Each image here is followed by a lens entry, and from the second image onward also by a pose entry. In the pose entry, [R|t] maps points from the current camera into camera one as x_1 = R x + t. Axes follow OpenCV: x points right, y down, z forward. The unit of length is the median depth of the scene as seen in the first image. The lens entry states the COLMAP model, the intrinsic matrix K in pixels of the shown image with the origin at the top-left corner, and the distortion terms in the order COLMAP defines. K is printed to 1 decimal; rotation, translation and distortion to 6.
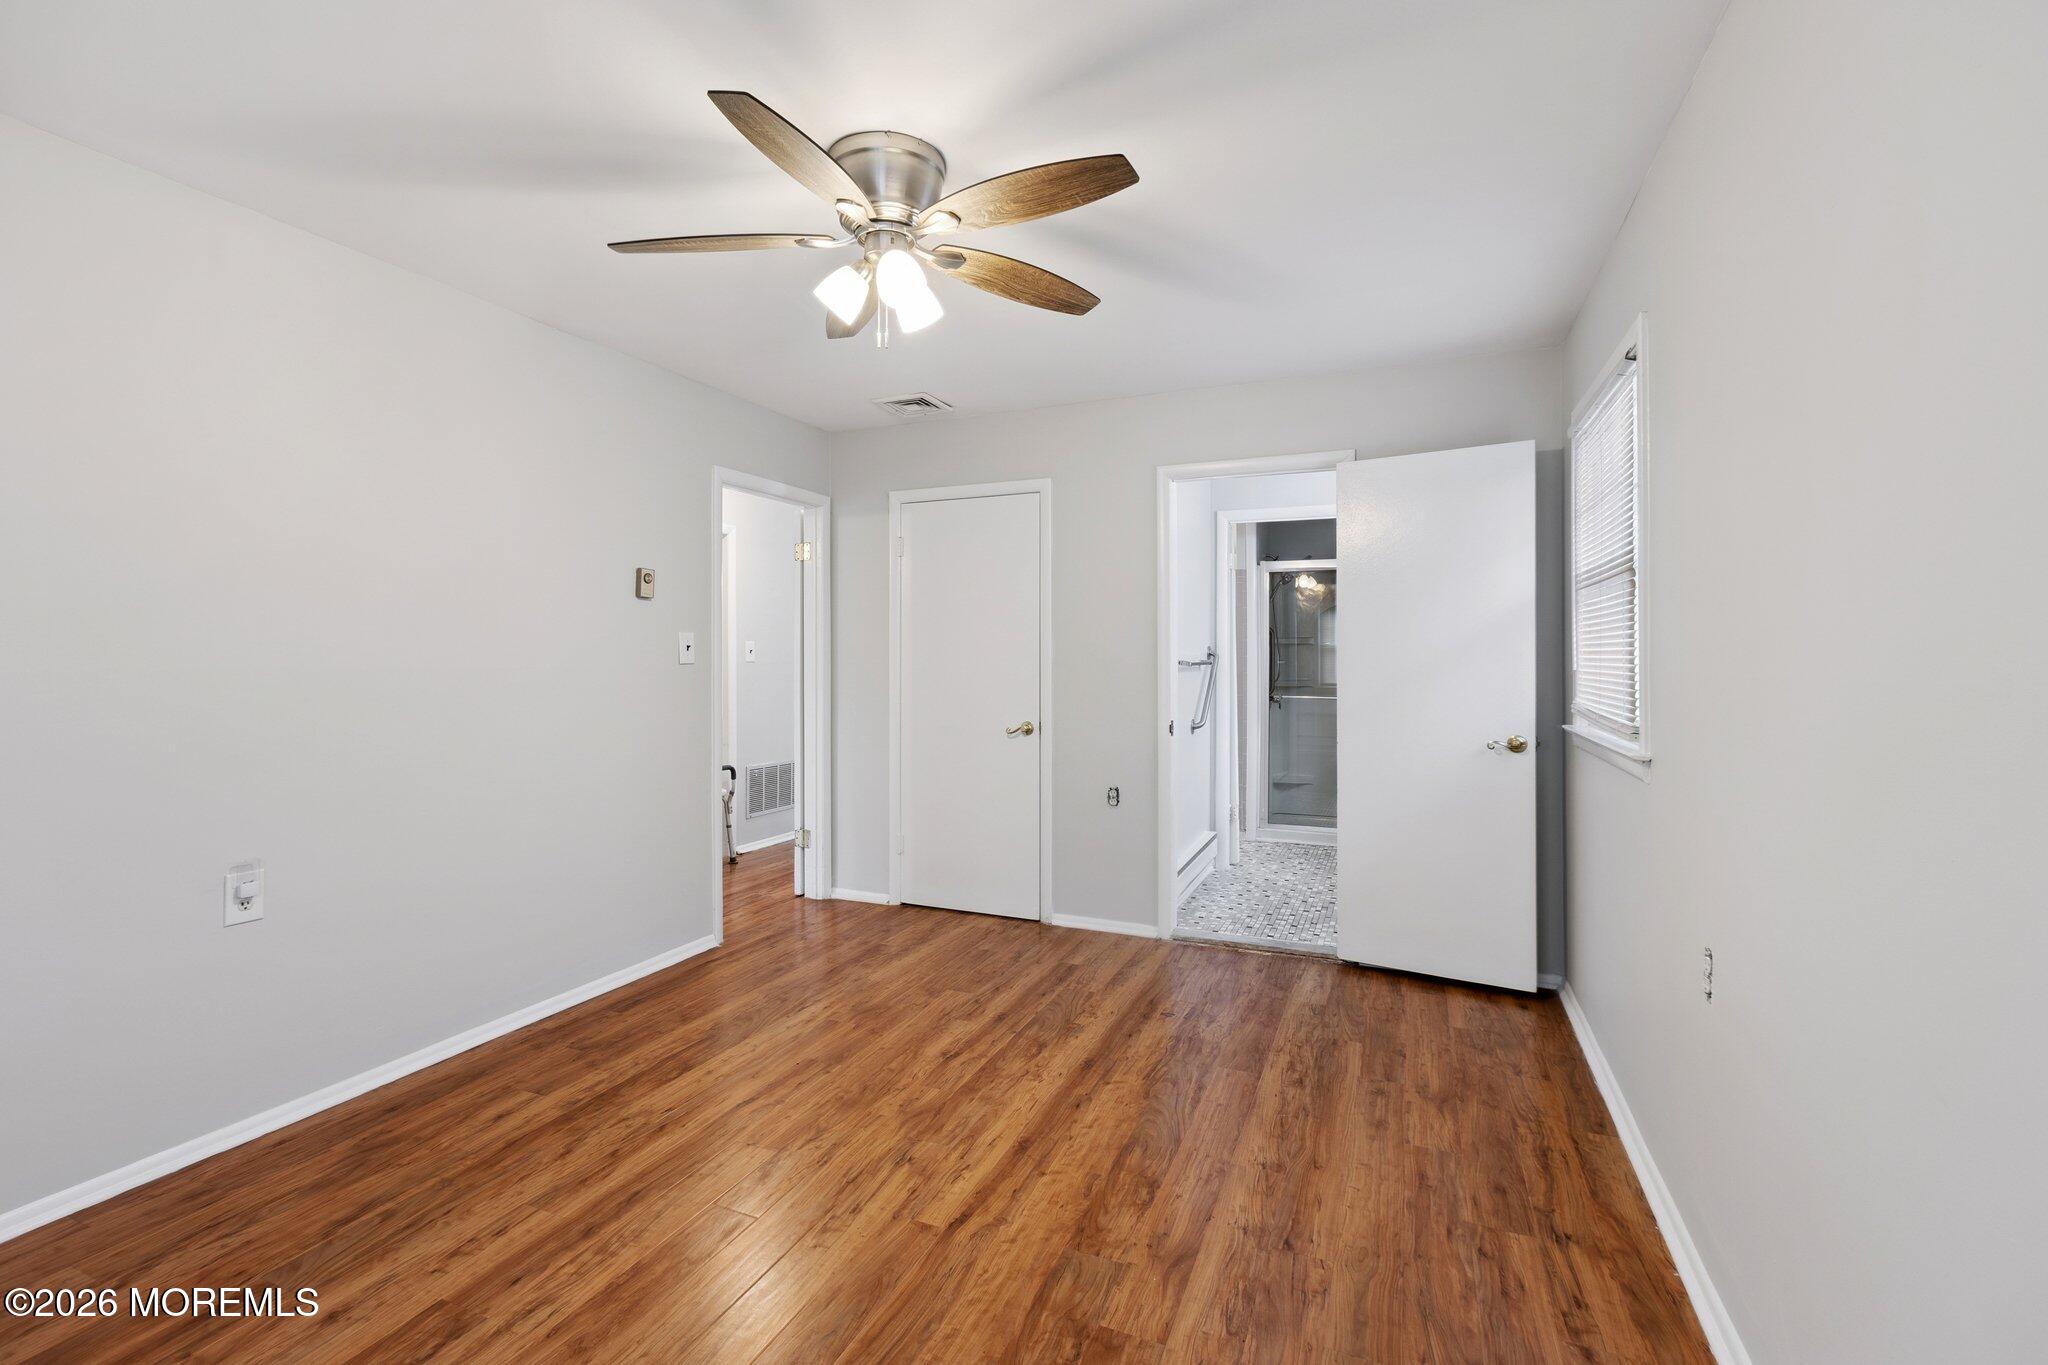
lens RADIAL K [[920.3, 0, 980.4], [0, 920.3, 606.2], [0, 0, 1]] dist [-0.001007, -0.000723]
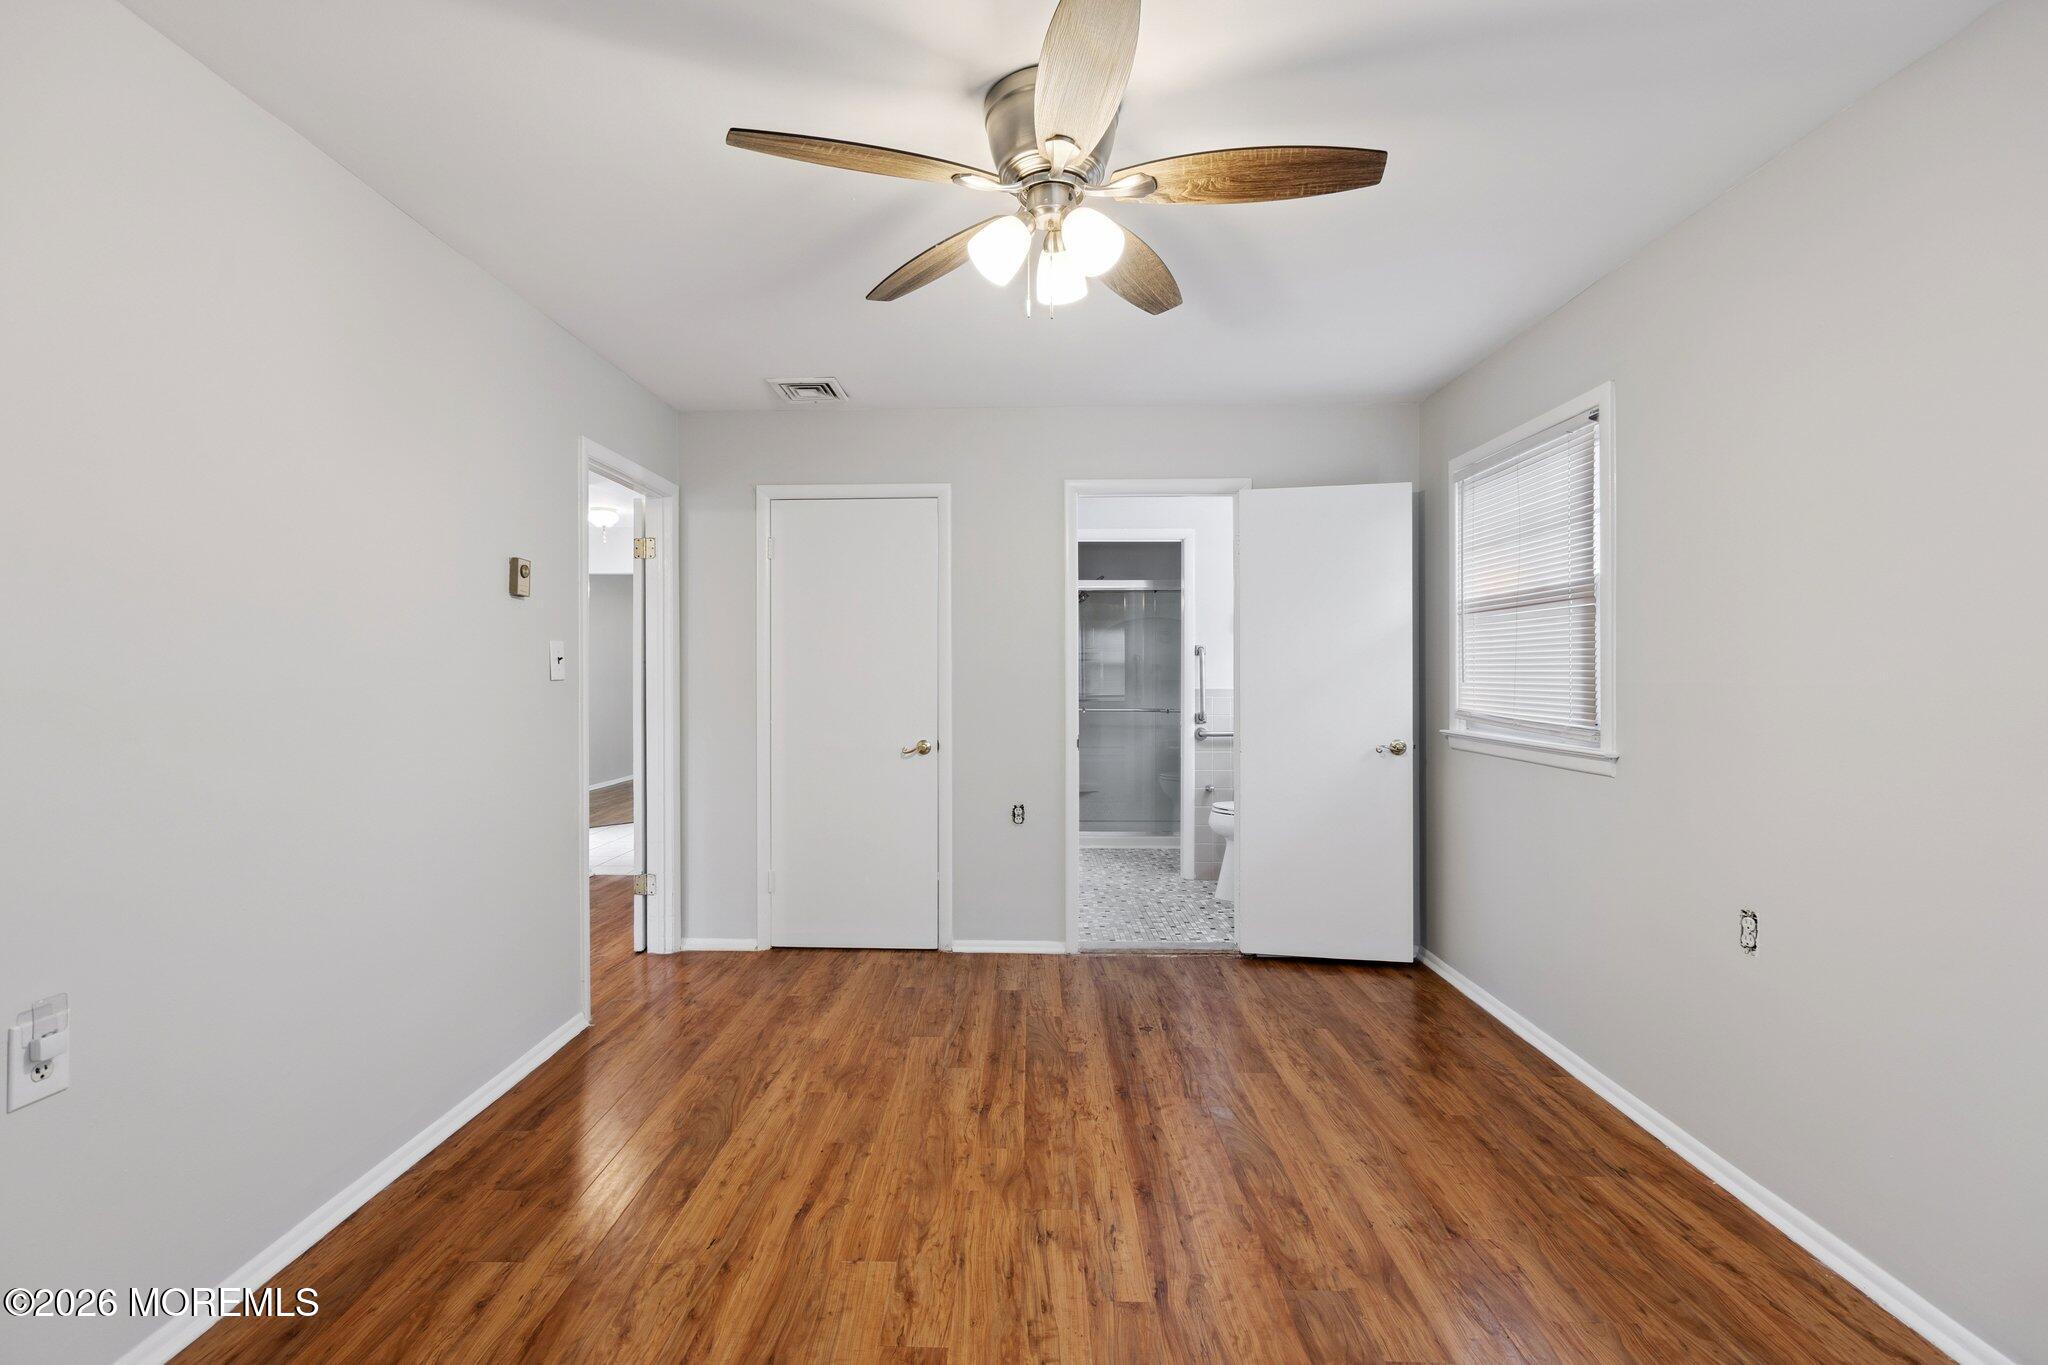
lens RADIAL K [[916.3, 0, 981.8], [0, 916.3, 630.3], [0, 0, 1]] dist [-0.001529, -0.000661]
pose [[0.926334, 0.016607, 0.376336, -0.342315], [-0.020003, 0.999787, 0.005118, 0.009535], [-0.376171, -0.012269, 0.926469, 0.149811]]
